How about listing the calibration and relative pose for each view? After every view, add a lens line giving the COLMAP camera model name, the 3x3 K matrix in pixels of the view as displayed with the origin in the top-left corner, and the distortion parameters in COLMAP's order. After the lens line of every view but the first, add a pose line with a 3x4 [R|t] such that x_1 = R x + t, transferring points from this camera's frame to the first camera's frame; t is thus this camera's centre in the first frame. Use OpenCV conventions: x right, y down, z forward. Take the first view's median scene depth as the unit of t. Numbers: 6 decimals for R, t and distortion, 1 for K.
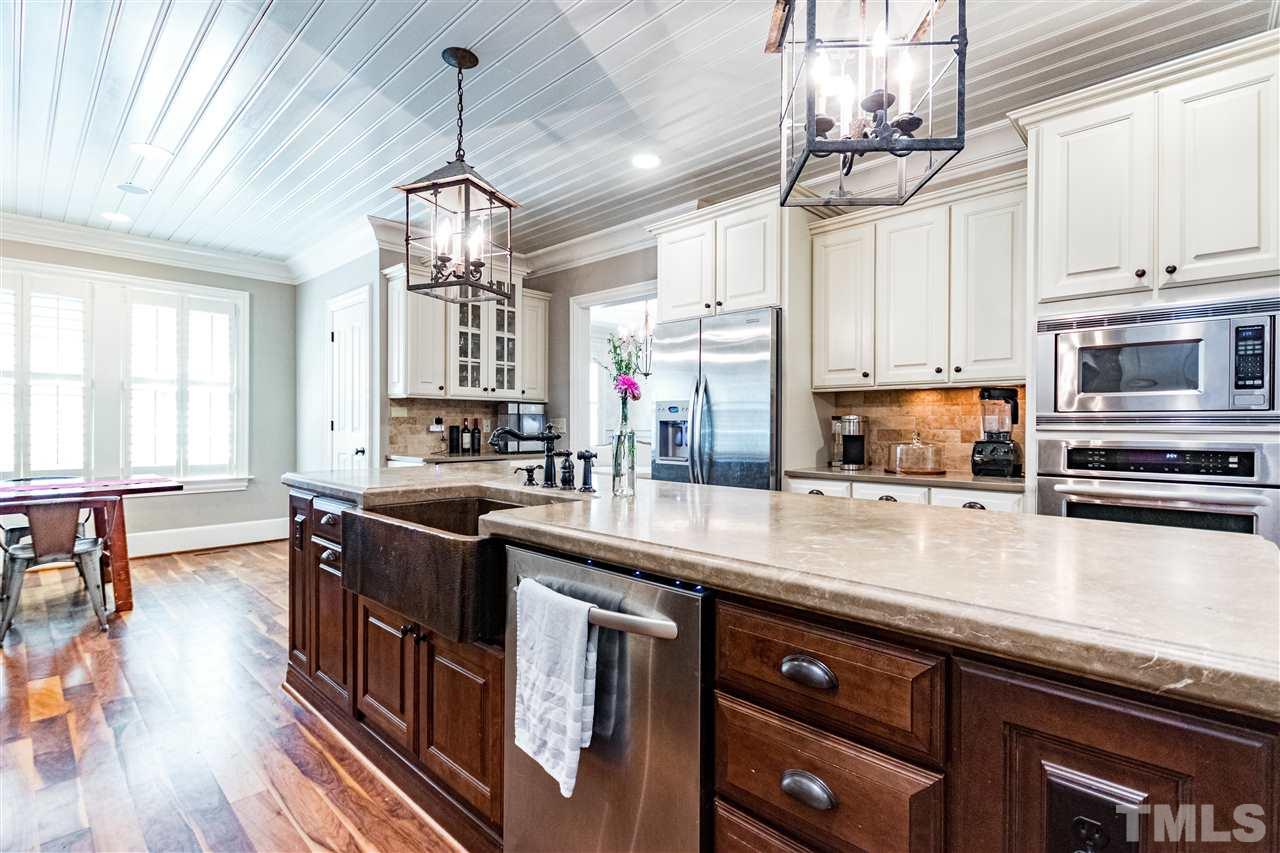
lens RADIAL K [[589.6, 0, 638.9], [0, 589.6, 425.3], [0, 0, 1]] dist [0.002417, 0.001310]
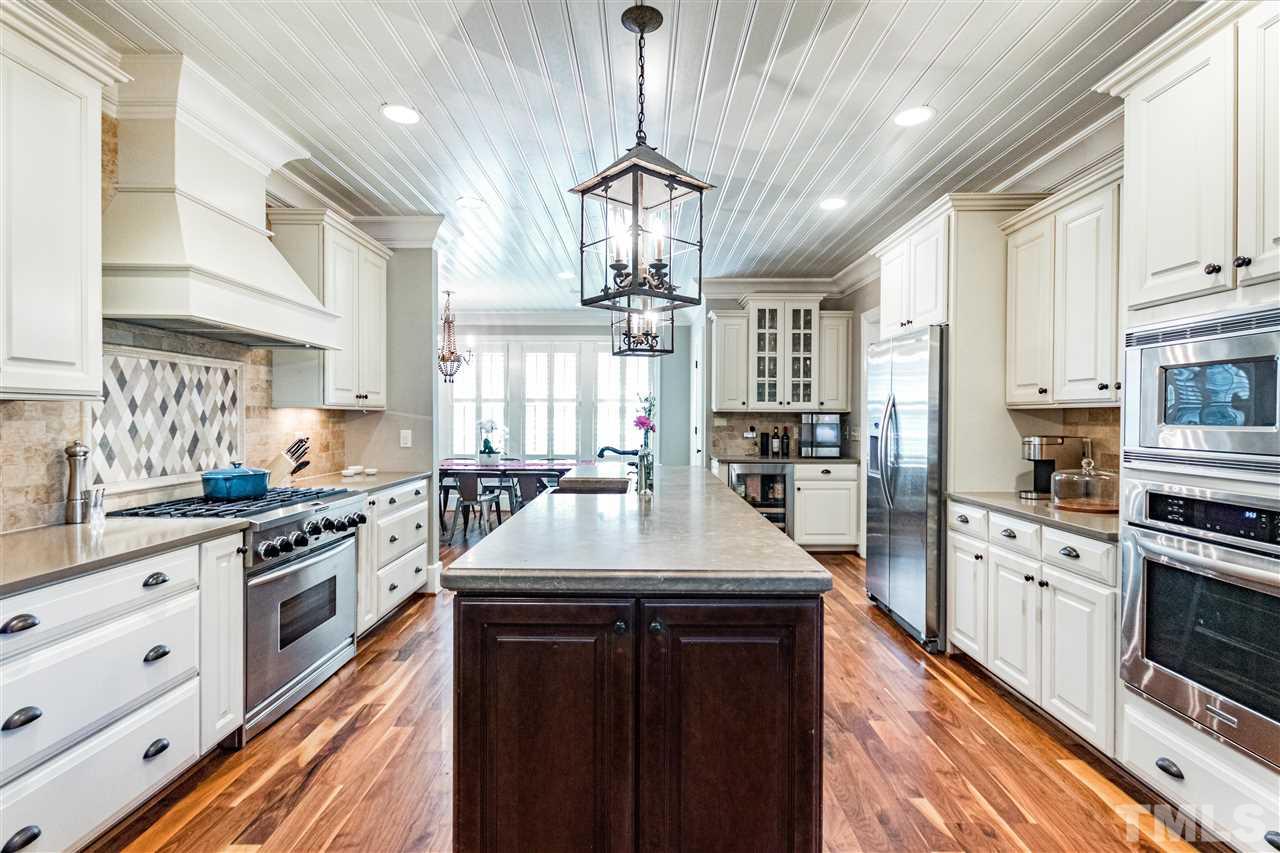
lens RADIAL K [[589.6, 0, 638.9], [0, 589.6, 422.6], [0, 0, 1]] dist [0.002417, 0.001310]
pose [[0.688769, 0.006181, -0.724954, 0.402807], [-0.001813, 0.999975, 0.006804, -0.029219], [0.724979, -0.003372, 0.688763, -0.023438]]
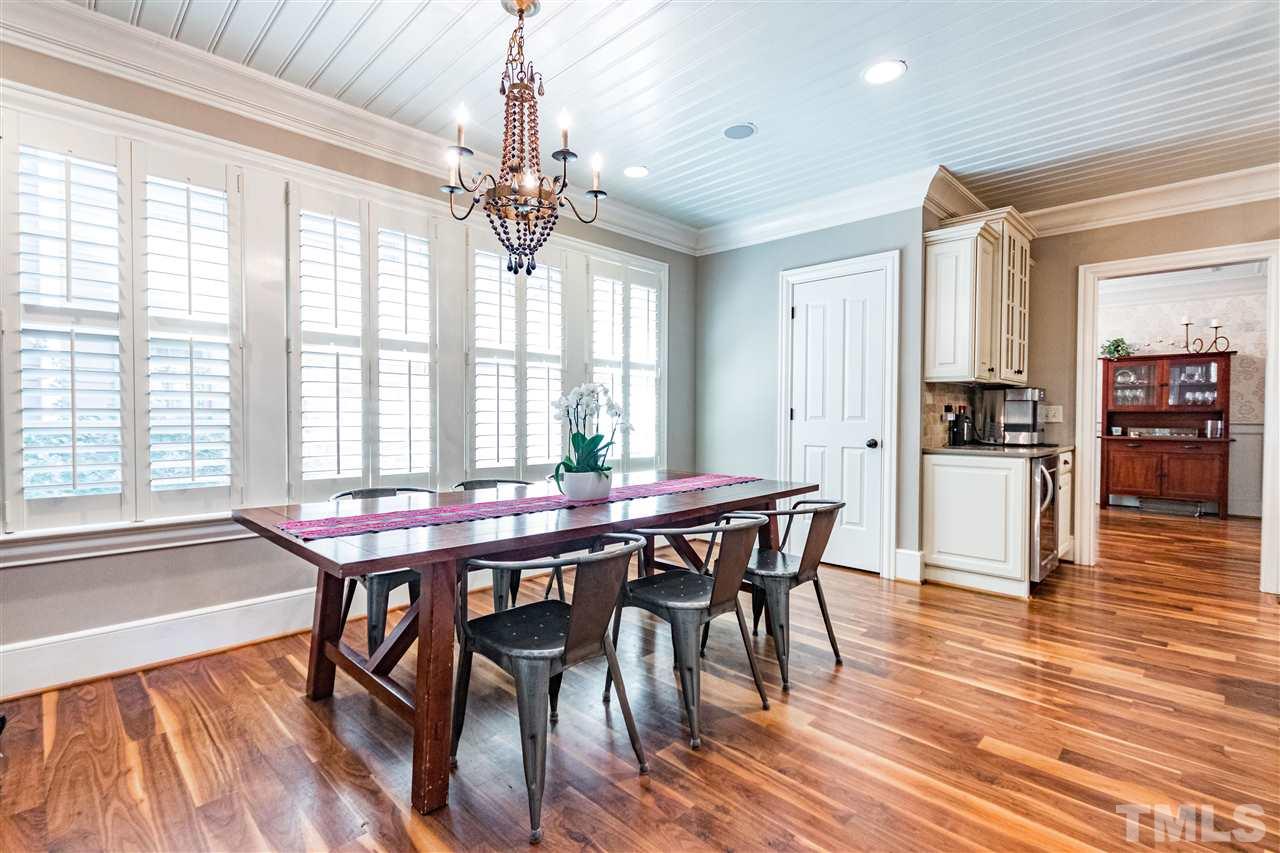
lens RADIAL K [[589.6, 0, 644.0], [0, 589.6, 424.7], [0, 0, 1]] dist [0.002417, 0.001310]
pose [[0.999973, -0.004920, -0.005455, -0.801680], [0.004973, 0.999939, 0.009818, 0.006081], [0.005406, -0.009845, 0.999937, 0.140287]]
